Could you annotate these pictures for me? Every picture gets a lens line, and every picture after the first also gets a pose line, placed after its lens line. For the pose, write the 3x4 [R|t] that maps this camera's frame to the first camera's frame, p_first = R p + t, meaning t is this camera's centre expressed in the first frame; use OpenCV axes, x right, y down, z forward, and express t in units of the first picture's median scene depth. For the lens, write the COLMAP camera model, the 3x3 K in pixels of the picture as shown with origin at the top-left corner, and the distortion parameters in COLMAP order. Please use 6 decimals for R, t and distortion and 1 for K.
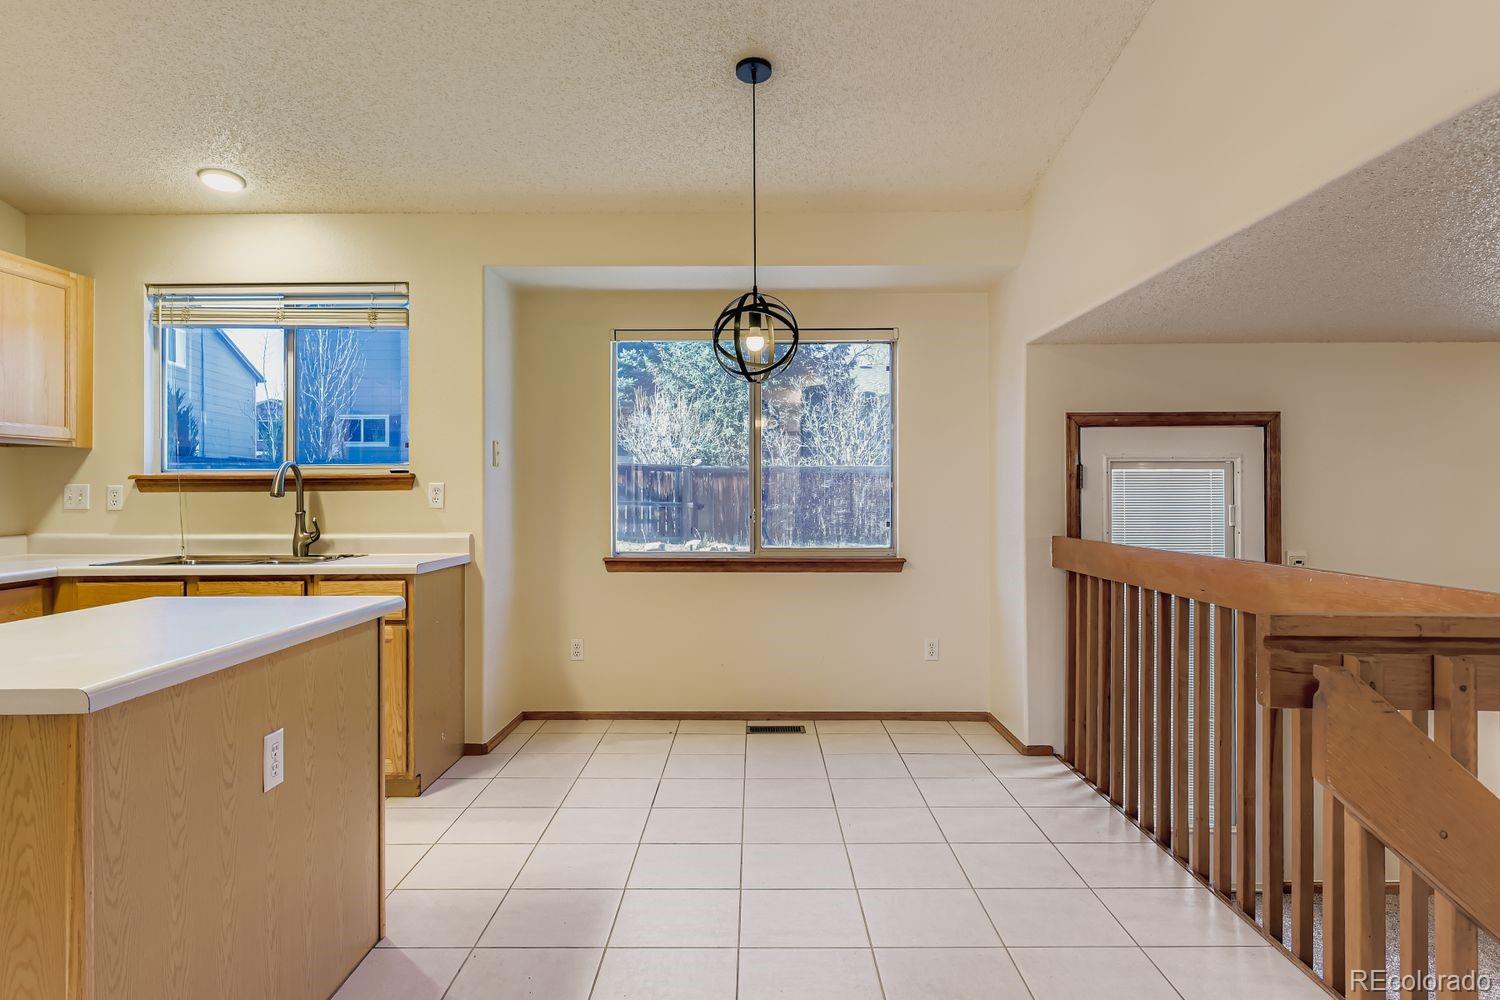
lens RADIAL K [[891.0, 0, 748.1], [0, 891.0, 488.4], [0, 0, 1]] dist [0.016159, -0.004029]
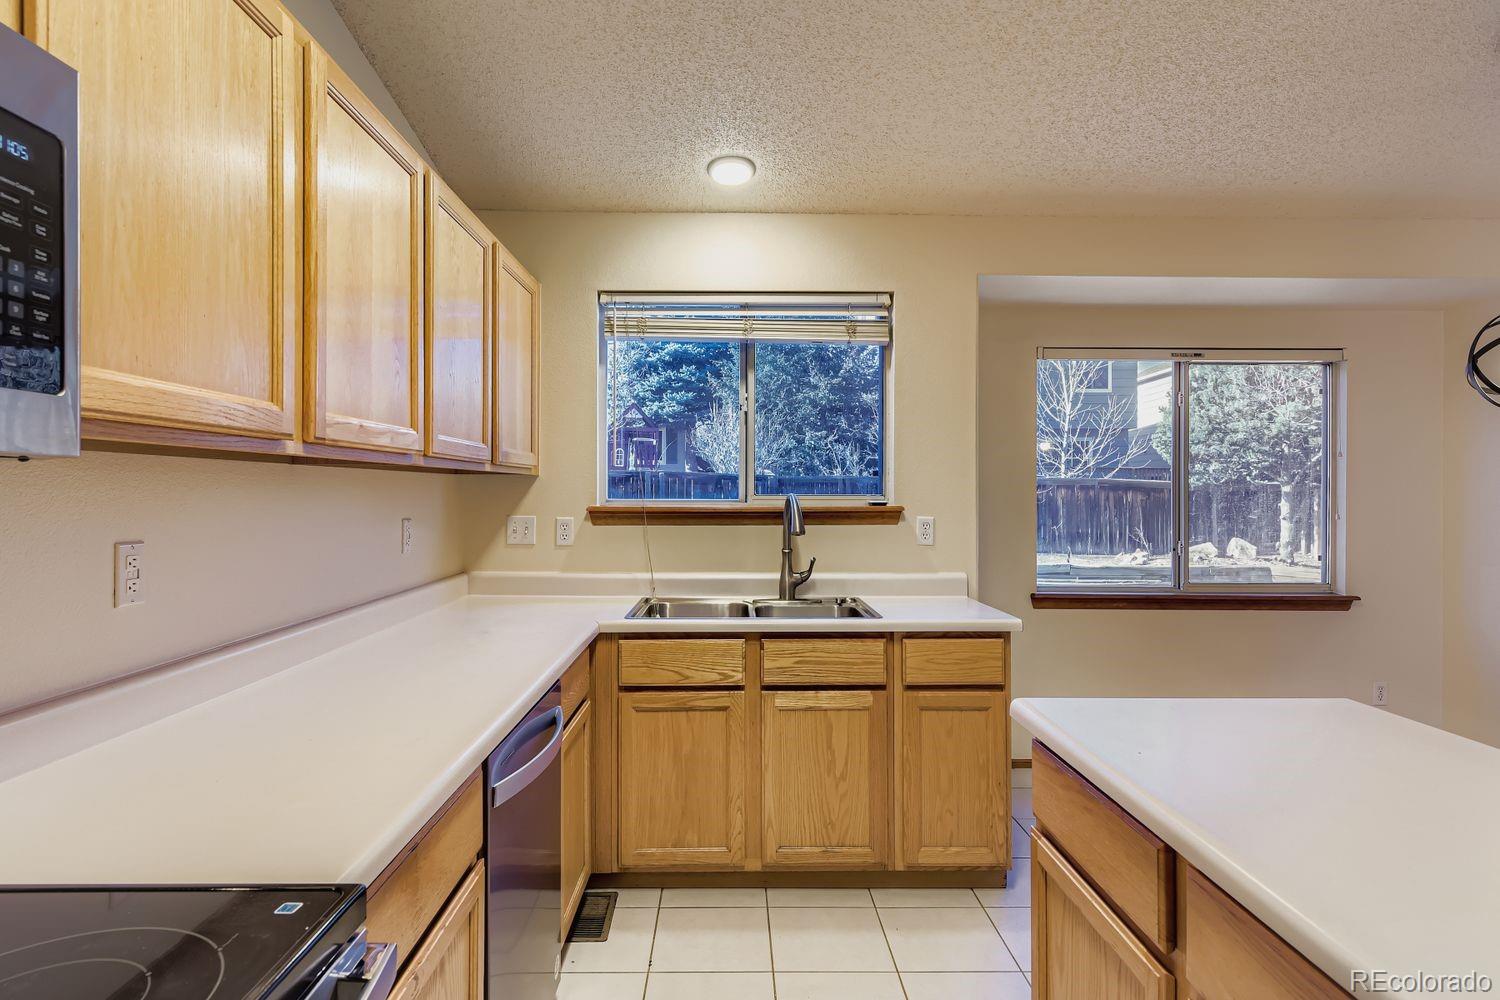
lens RADIAL K [[797.9, 0, 759.3], [0, 797.9, 492.9], [0, 0, 1]] dist [0.003245, -0.000066]
pose [[0.999262, 0.006811, 0.037800, -0.541551], [-0.006899, 0.999974, 0.002178, -0.030683], [-0.037784, -0.002437, 0.999283, 0.205140]]
